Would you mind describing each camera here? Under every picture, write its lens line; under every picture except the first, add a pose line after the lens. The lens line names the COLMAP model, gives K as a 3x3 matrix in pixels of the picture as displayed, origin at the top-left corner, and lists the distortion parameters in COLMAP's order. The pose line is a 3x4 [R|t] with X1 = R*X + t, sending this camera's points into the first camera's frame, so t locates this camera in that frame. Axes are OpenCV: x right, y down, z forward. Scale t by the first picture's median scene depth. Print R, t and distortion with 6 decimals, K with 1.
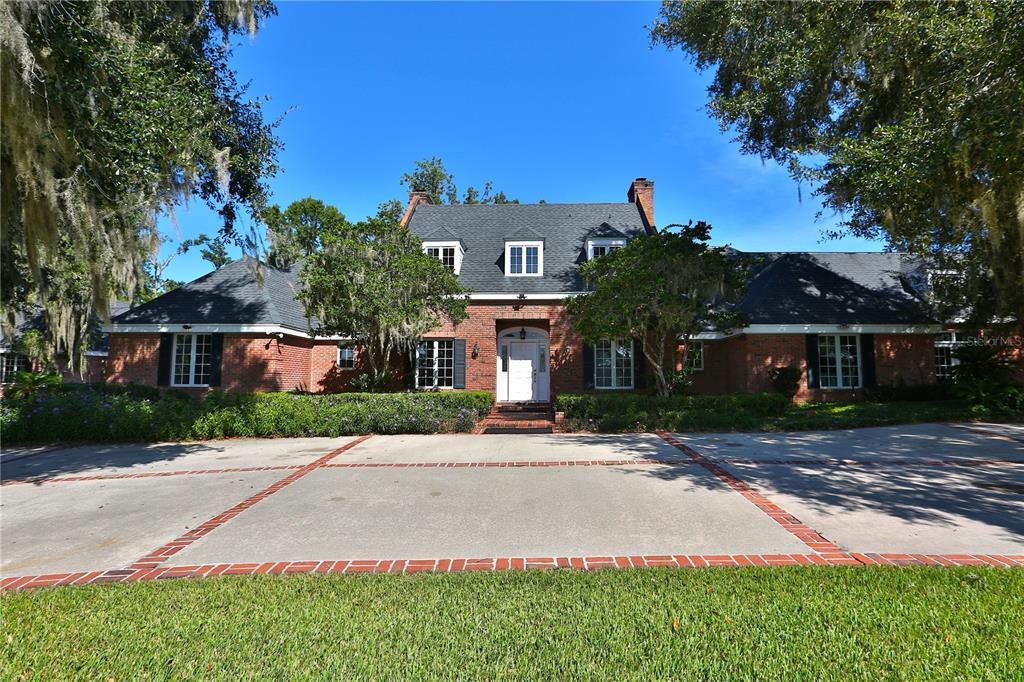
lens RADIAL K [[503.0, 0, 518.8], [0, 503.0, 343.4], [0, 0, 1]] dist [-0.046092, 0.009760]
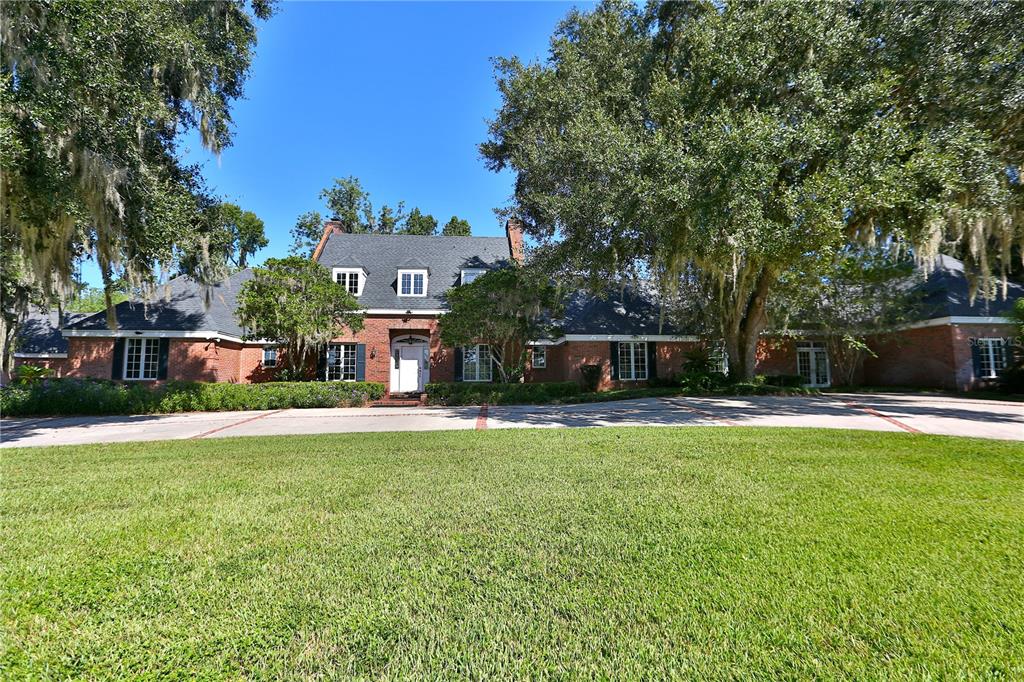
lens RADIAL K [[503.0, 0, 516.8], [0, 503.0, 341.2], [0, 0, 1]] dist [-0.046092, 0.009760]
pose [[0.989652, 0.006396, 0.143347, 0.104211], [-0.004429, 0.999892, -0.014033, 0.001697], [-0.143422, 0.013253, 0.989573, -0.374687]]
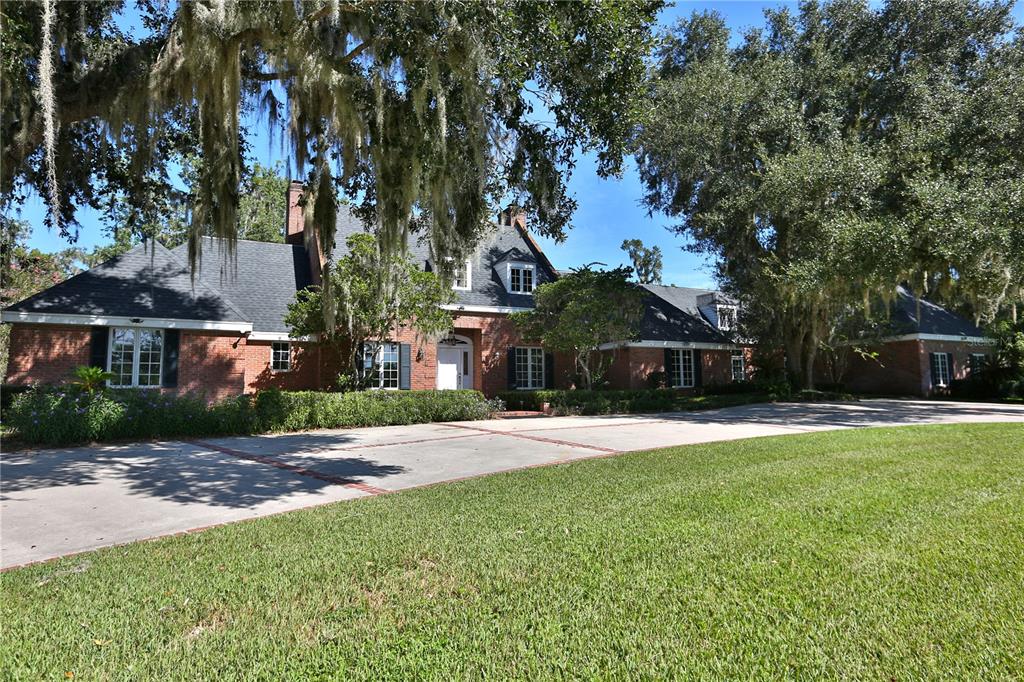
lens RADIAL K [[604.1, 0, 512.1], [0, 604.1, 332.8], [0, 0, 1]] dist [-0.038544, 0.001223]
pose [[0.875257, 0.039712, 0.482025, -0.581536], [-0.024824, 0.998998, -0.037229, 0.011587], [-0.483021, 0.020619, 0.875366, -0.259451]]
